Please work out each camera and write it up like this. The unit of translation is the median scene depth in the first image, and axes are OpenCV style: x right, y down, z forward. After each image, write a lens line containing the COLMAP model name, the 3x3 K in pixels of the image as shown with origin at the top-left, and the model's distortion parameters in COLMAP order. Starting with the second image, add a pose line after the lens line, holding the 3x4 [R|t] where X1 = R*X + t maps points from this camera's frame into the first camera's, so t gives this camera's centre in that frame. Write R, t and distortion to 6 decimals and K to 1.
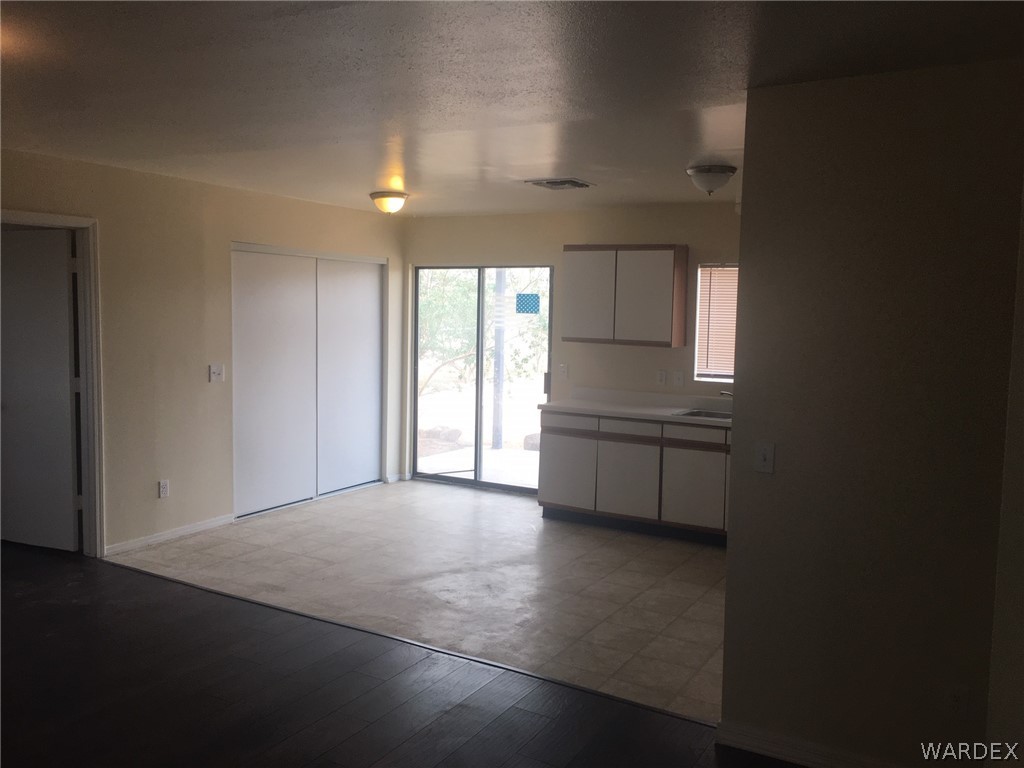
lens RADIAL K [[869.4, 0, 512.0], [0, 869.4, 384.0], [0, 0, 1]] dist [0.035427, 0.000205]
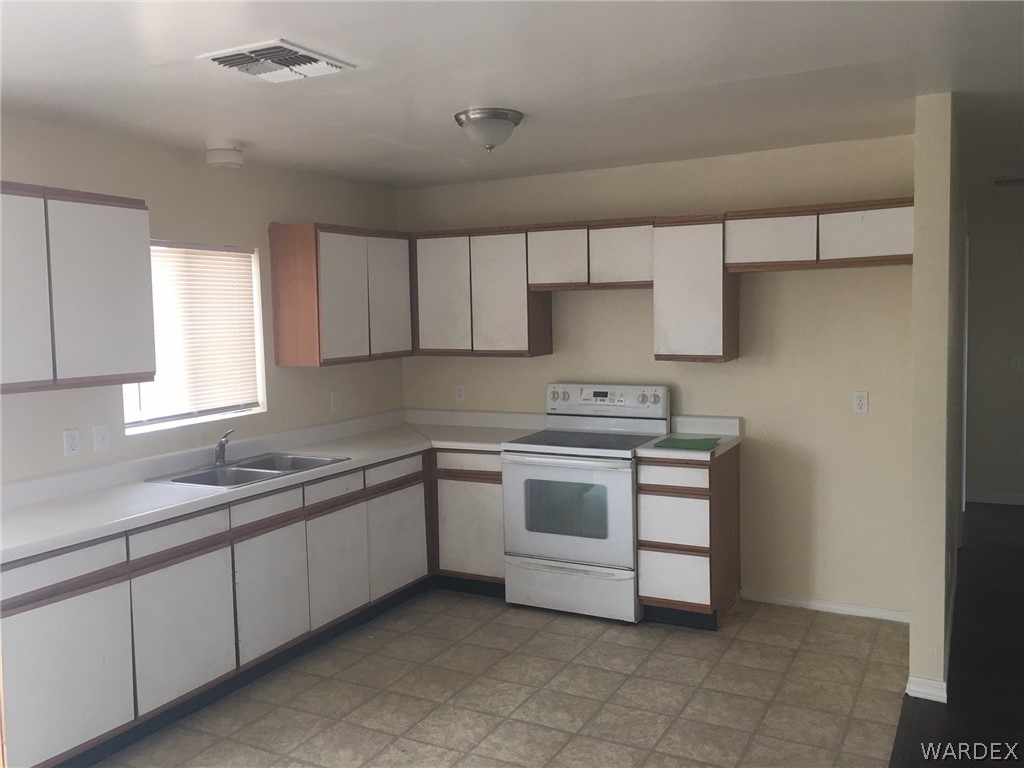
lens RADIAL K [[869.4, 0, 512.0], [0, 869.4, 384.0], [0, 0, 1]] dist [0.035427, 0.000205]
pose [[-0.021994, -0.097314, 0.995011, -0.426684], [0.122887, 0.987441, 0.099291, -0.072866], [-0.992177, 0.124458, -0.009759, 0.841434]]
